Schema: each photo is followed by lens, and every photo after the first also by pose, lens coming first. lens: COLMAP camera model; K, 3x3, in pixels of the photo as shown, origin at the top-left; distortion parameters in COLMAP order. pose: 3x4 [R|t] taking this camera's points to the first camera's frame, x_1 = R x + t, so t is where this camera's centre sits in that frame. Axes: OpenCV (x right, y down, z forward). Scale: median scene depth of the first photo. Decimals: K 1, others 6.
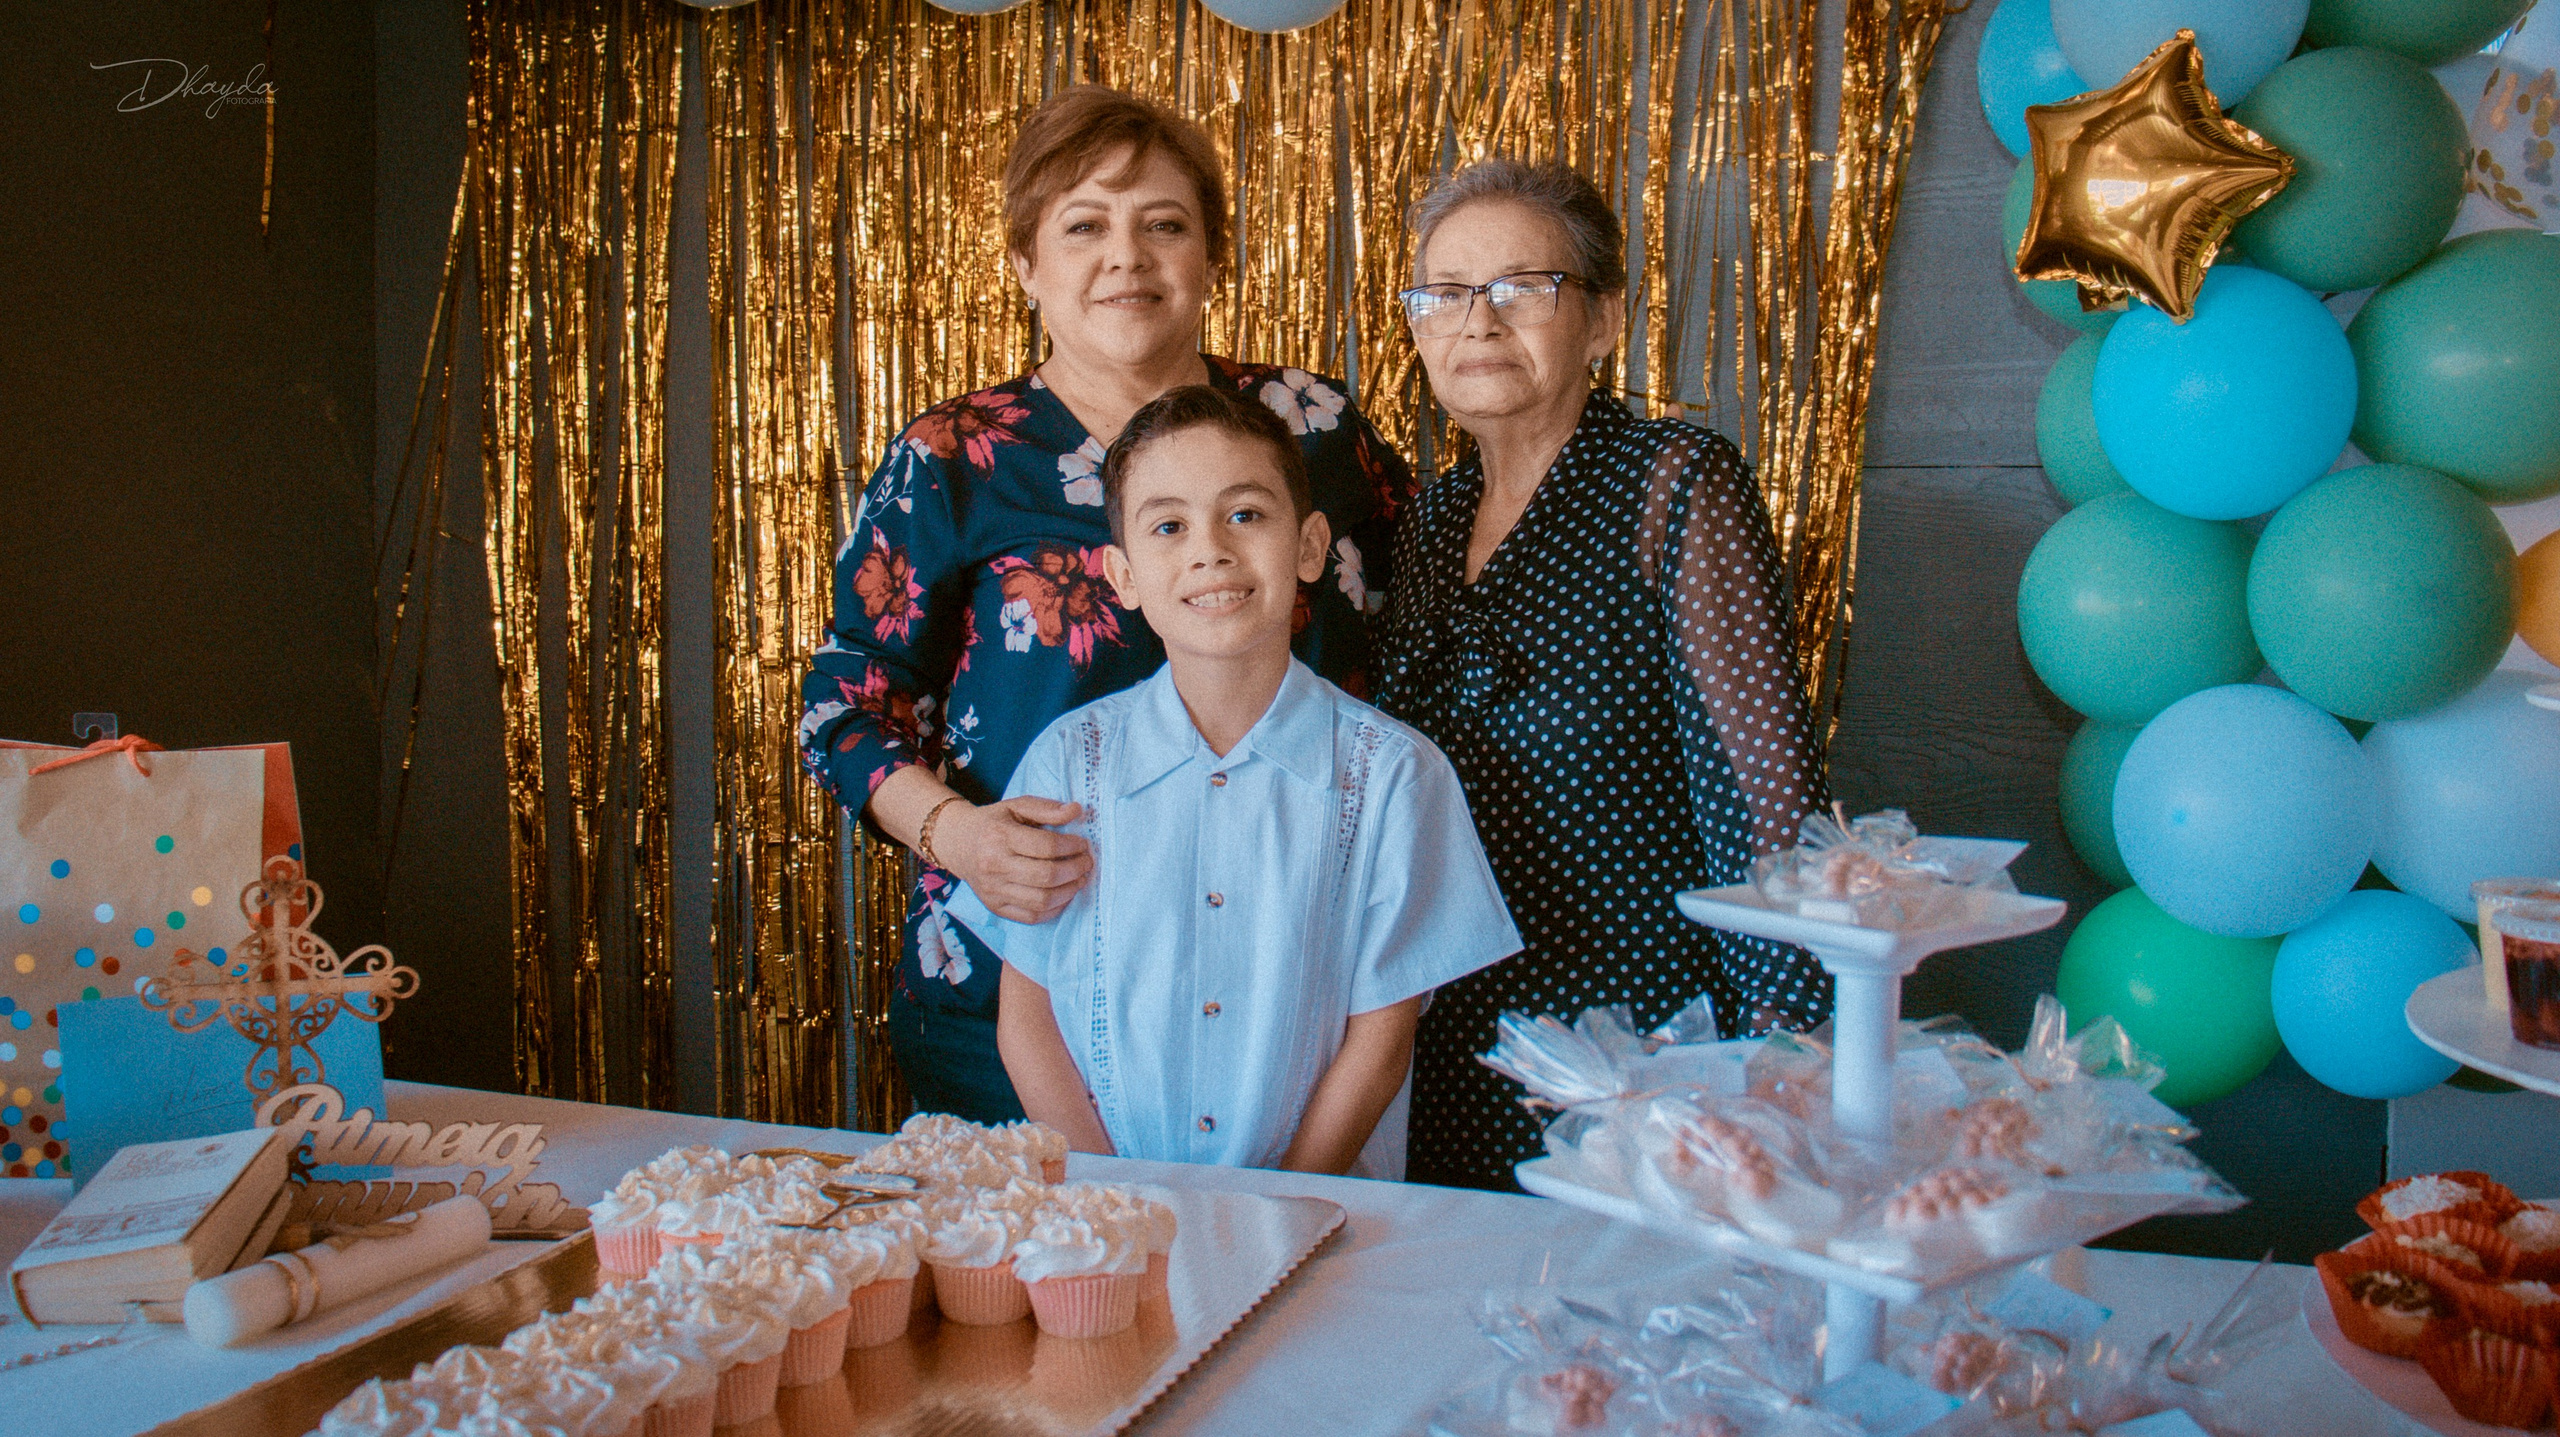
lens RADIAL K [[2258.2, 0, 1263.1], [0, 2258.2, 705.3], [0, 0, 1]] dist [-0.178952, 0.153304]
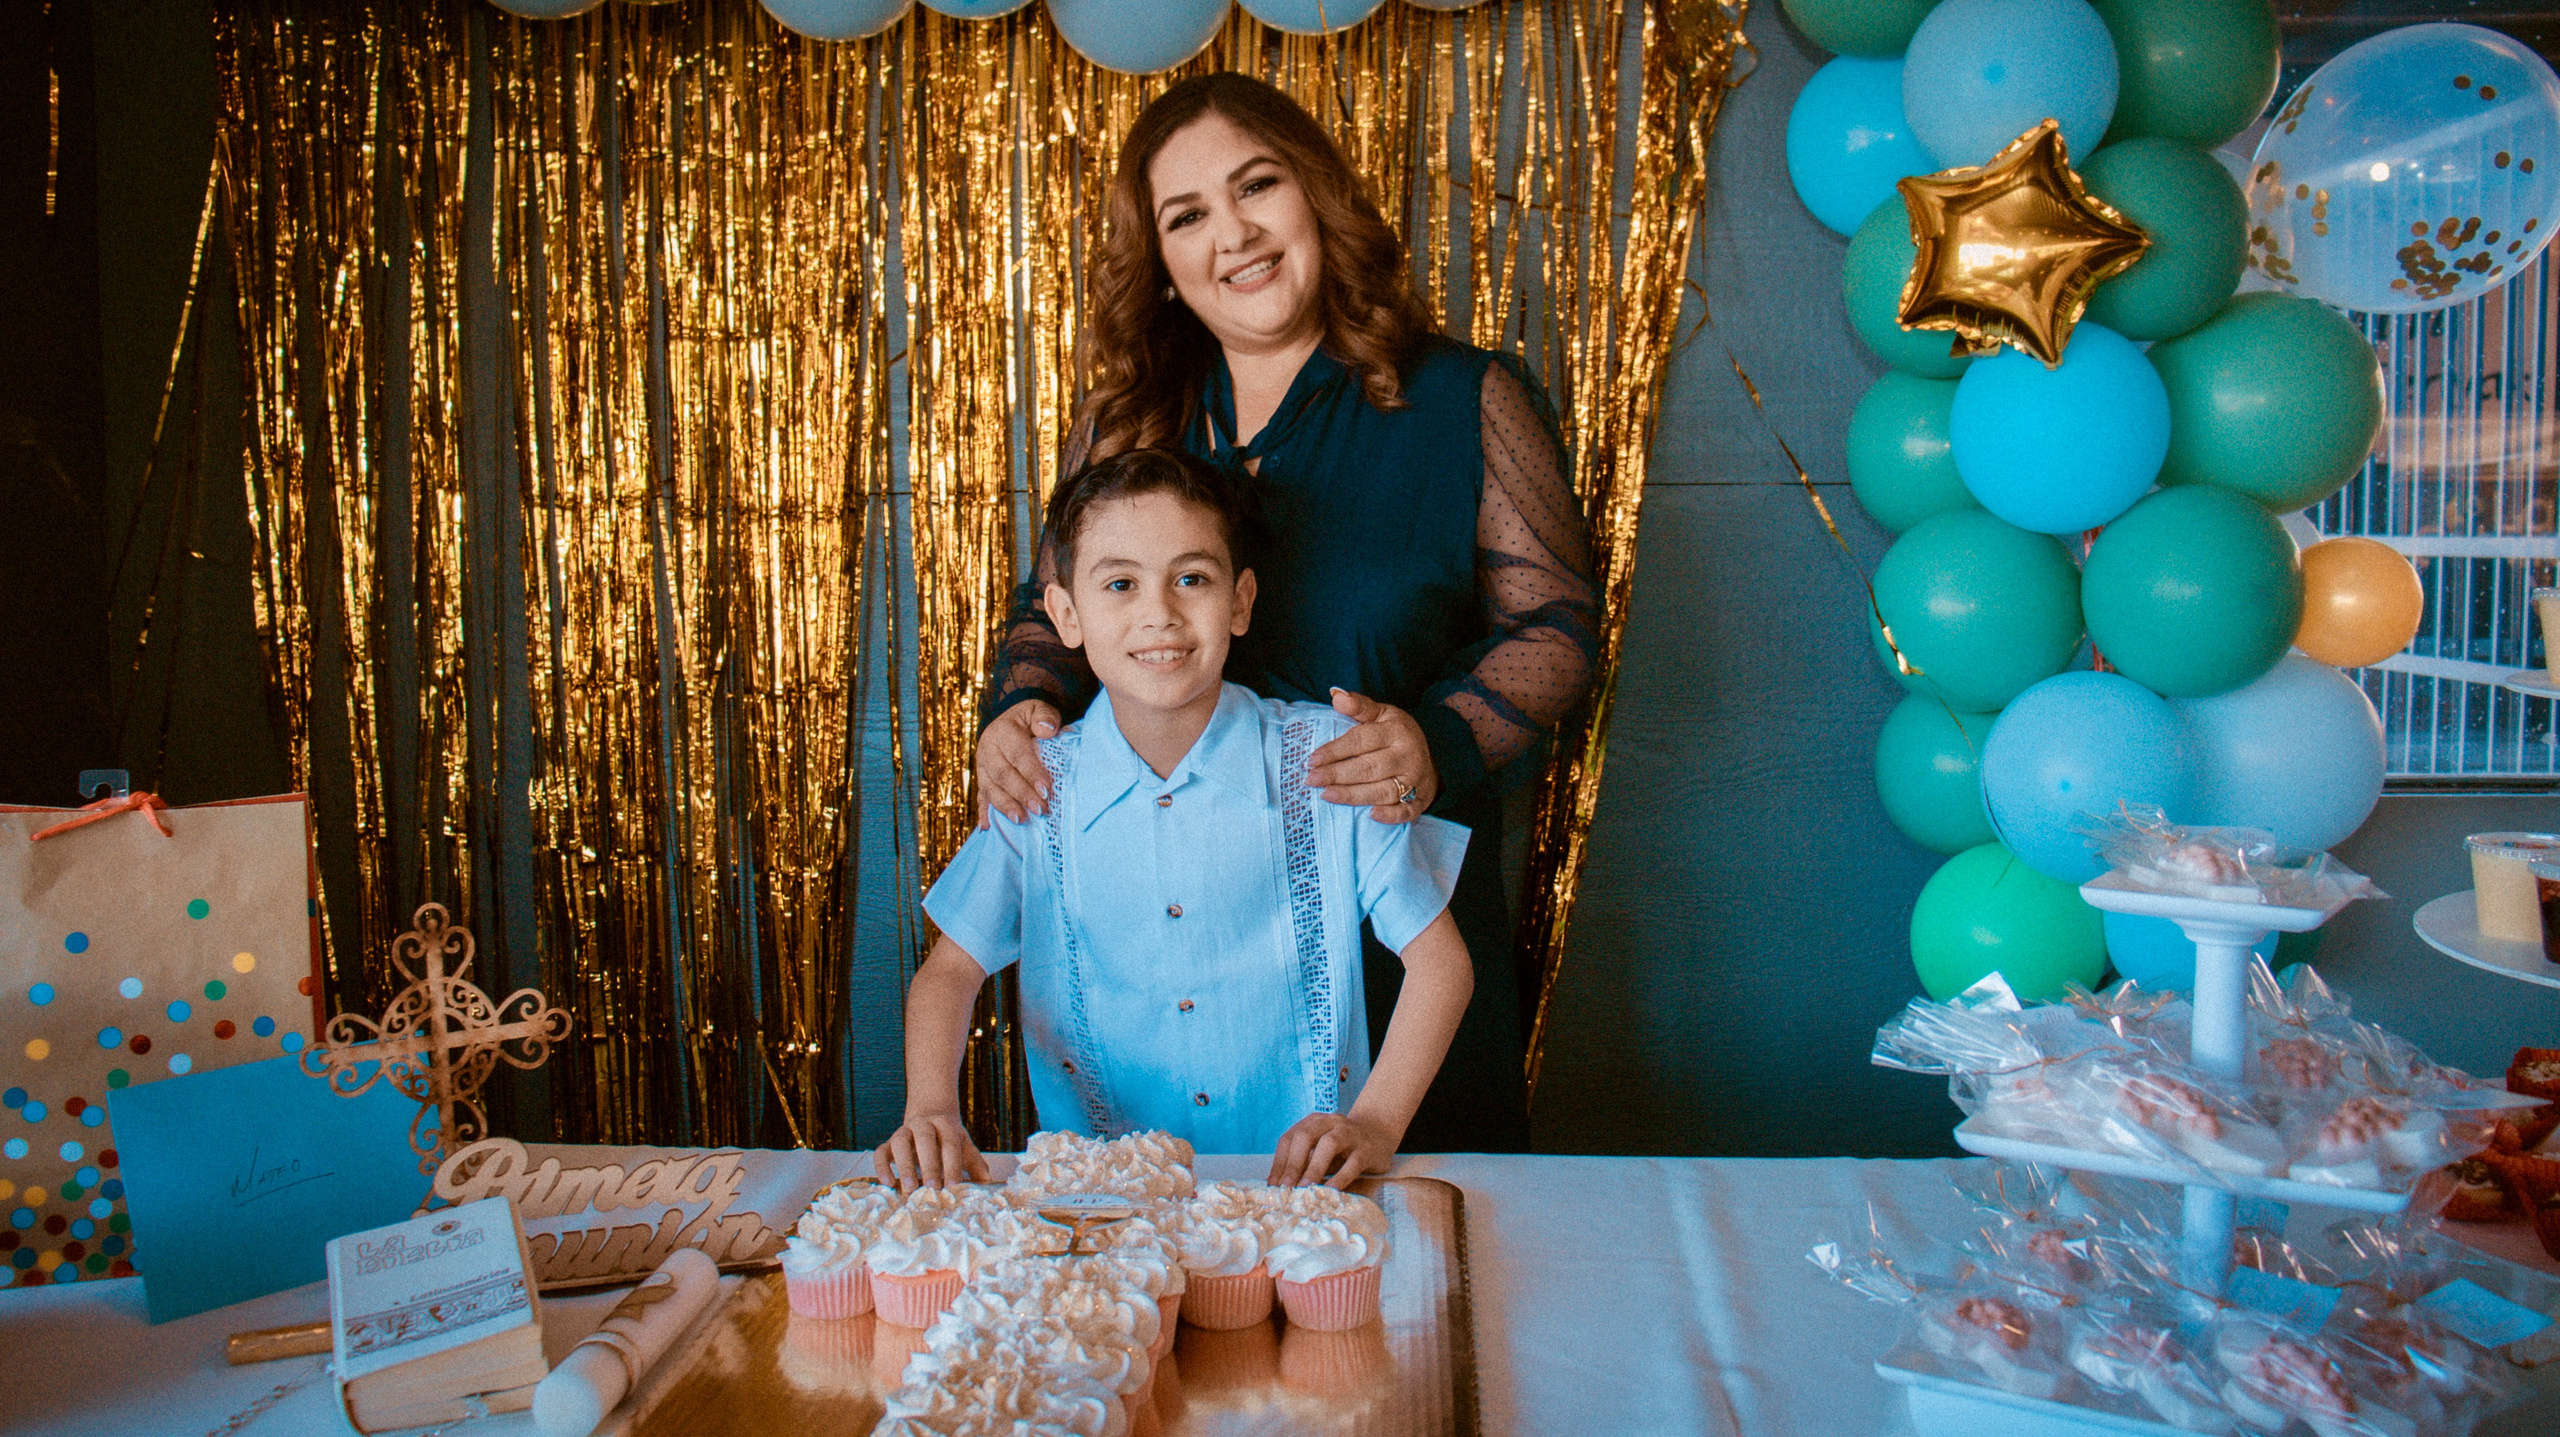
lens RADIAL K [[2128.4, 0, 1287.8], [0, 2128.4, 690.3], [0, 0, 1]] dist [-0.183967, 0.155204]
pose [[0.960336, -0.029057, 0.277328, -0.364798], [0.028125, 0.999577, 0.007339, -0.027272], [-0.277424, 0.000751, 0.960747, 0.048790]]
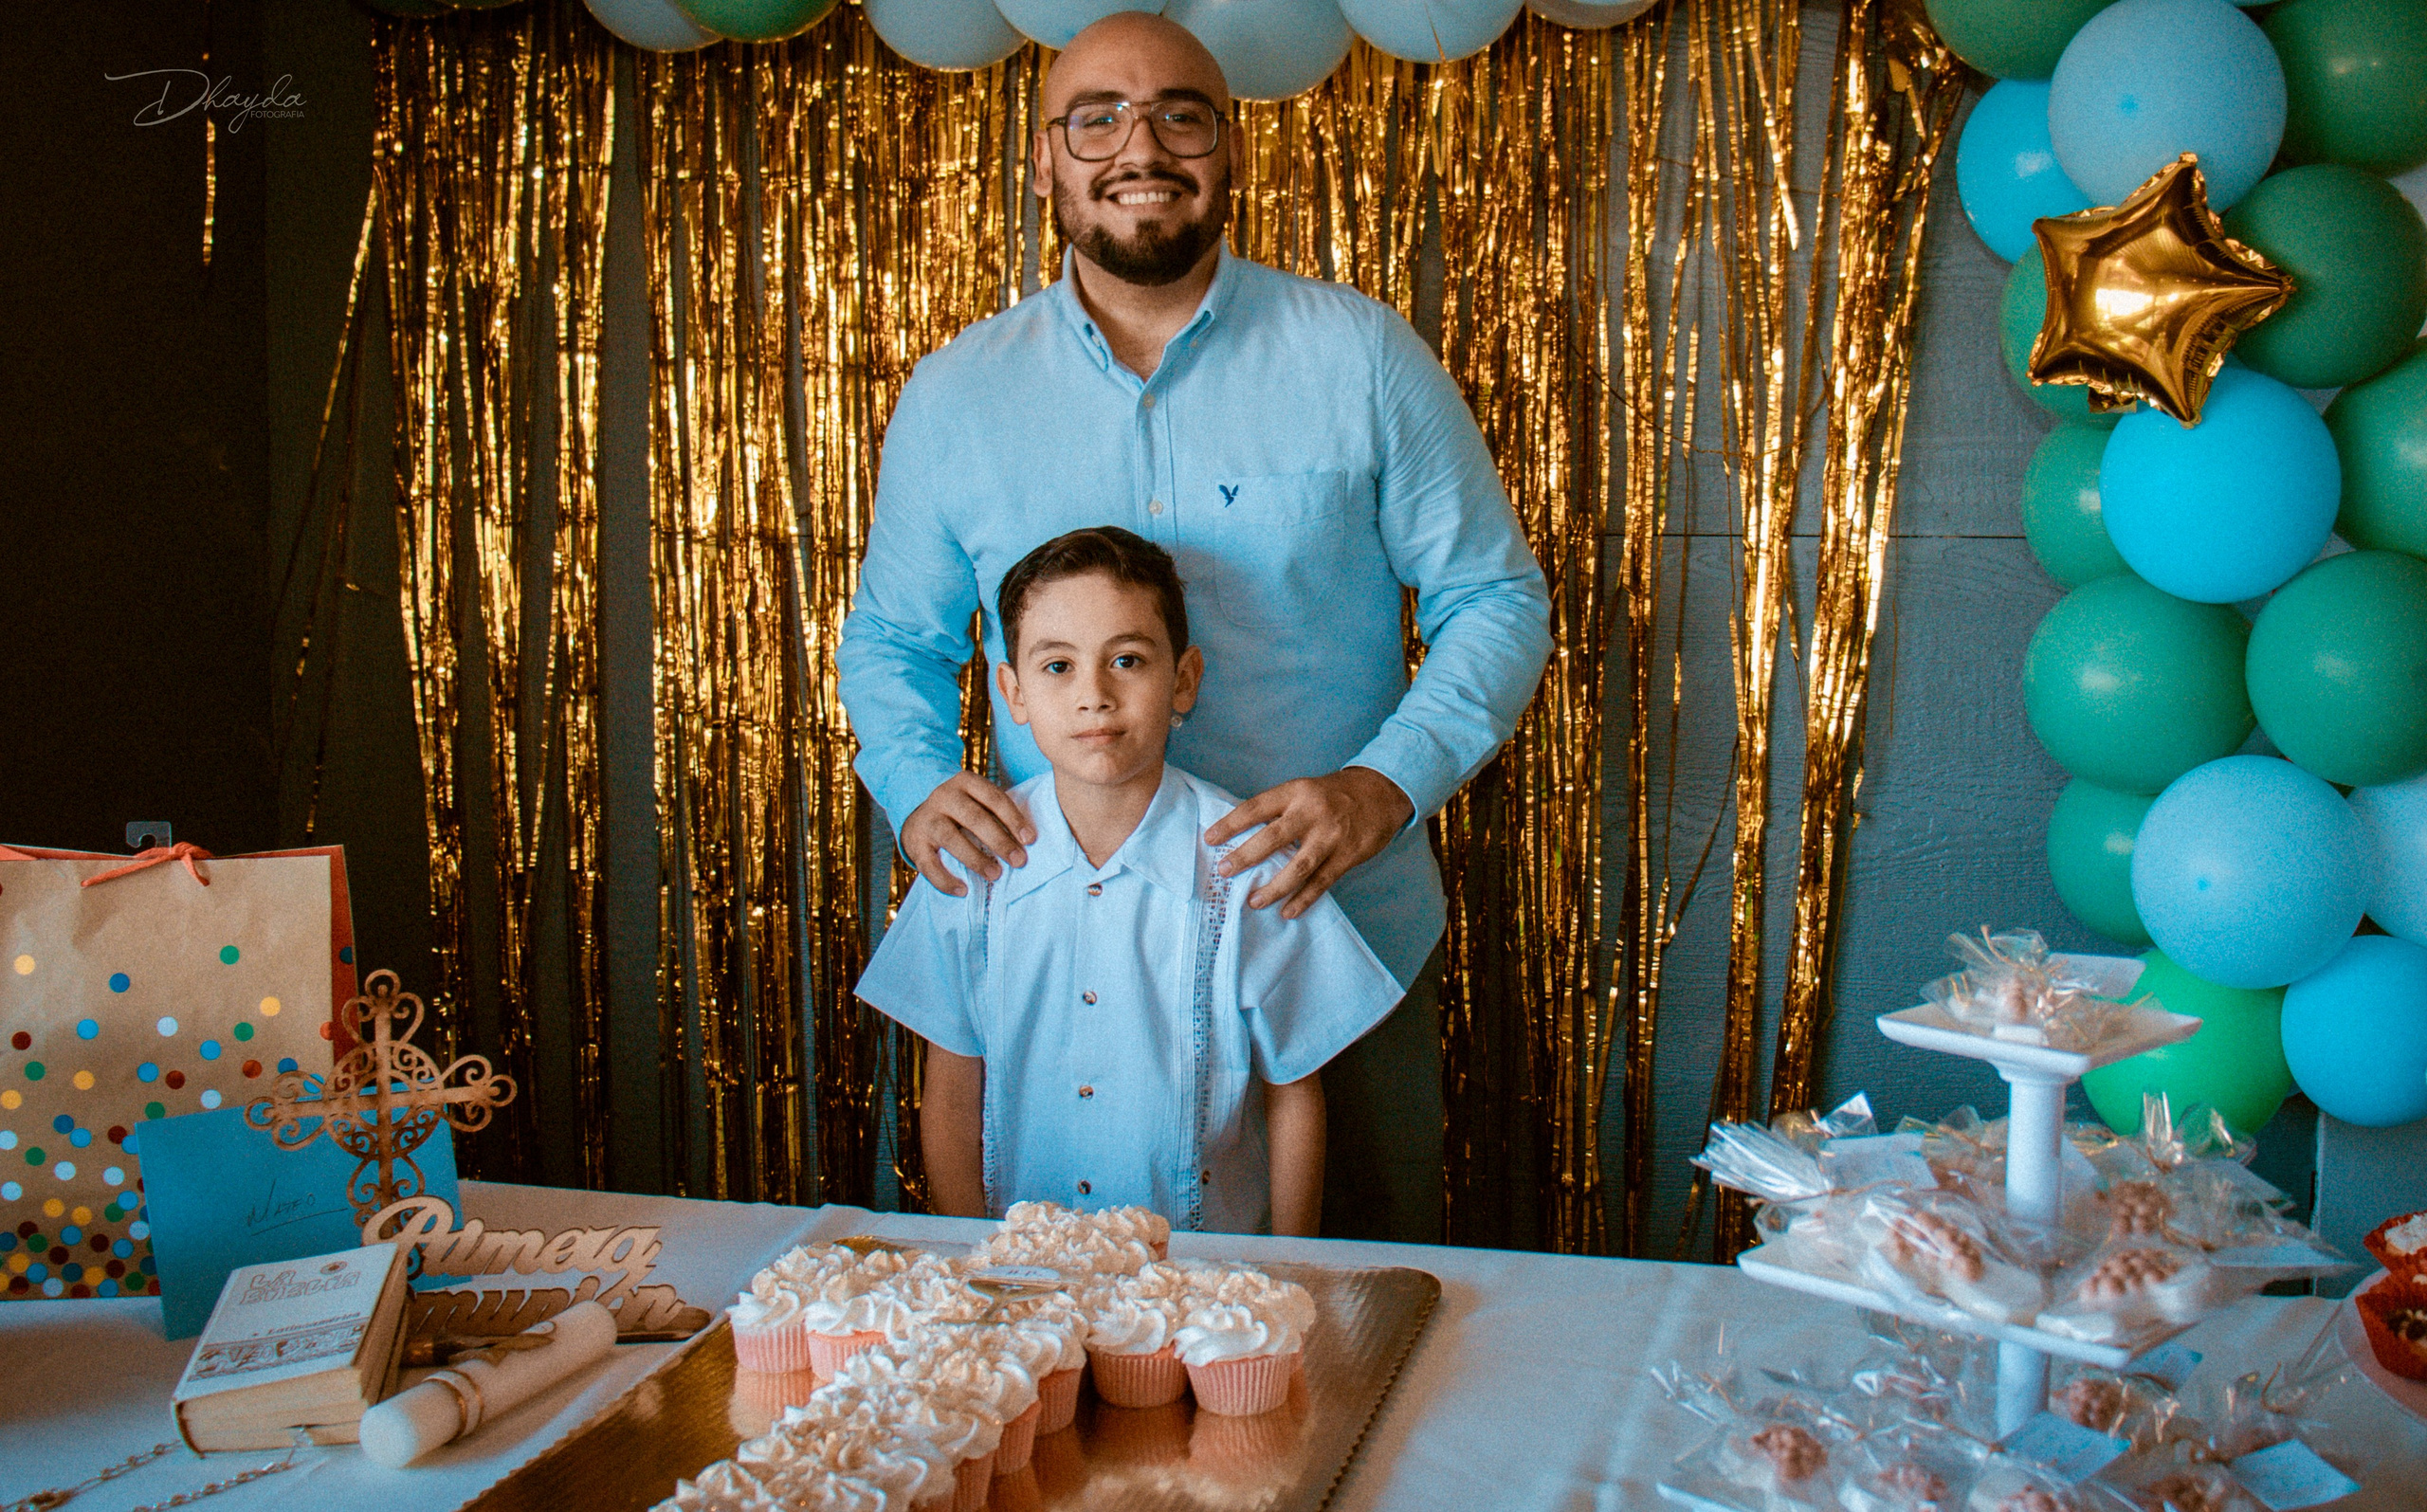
lens RADIAL K [[2392.9, 0, 1354.6], [0, 2392.9, 761.6], [0, 0, 1]] dist [-0.175831, 0.148356]
pose [[0.990815, -0.011213, 0.134758, -0.173760], [0.007535, 0.999586, 0.027775, -0.058947], [-0.135014, -0.026504, 0.990489, -0.118352]]
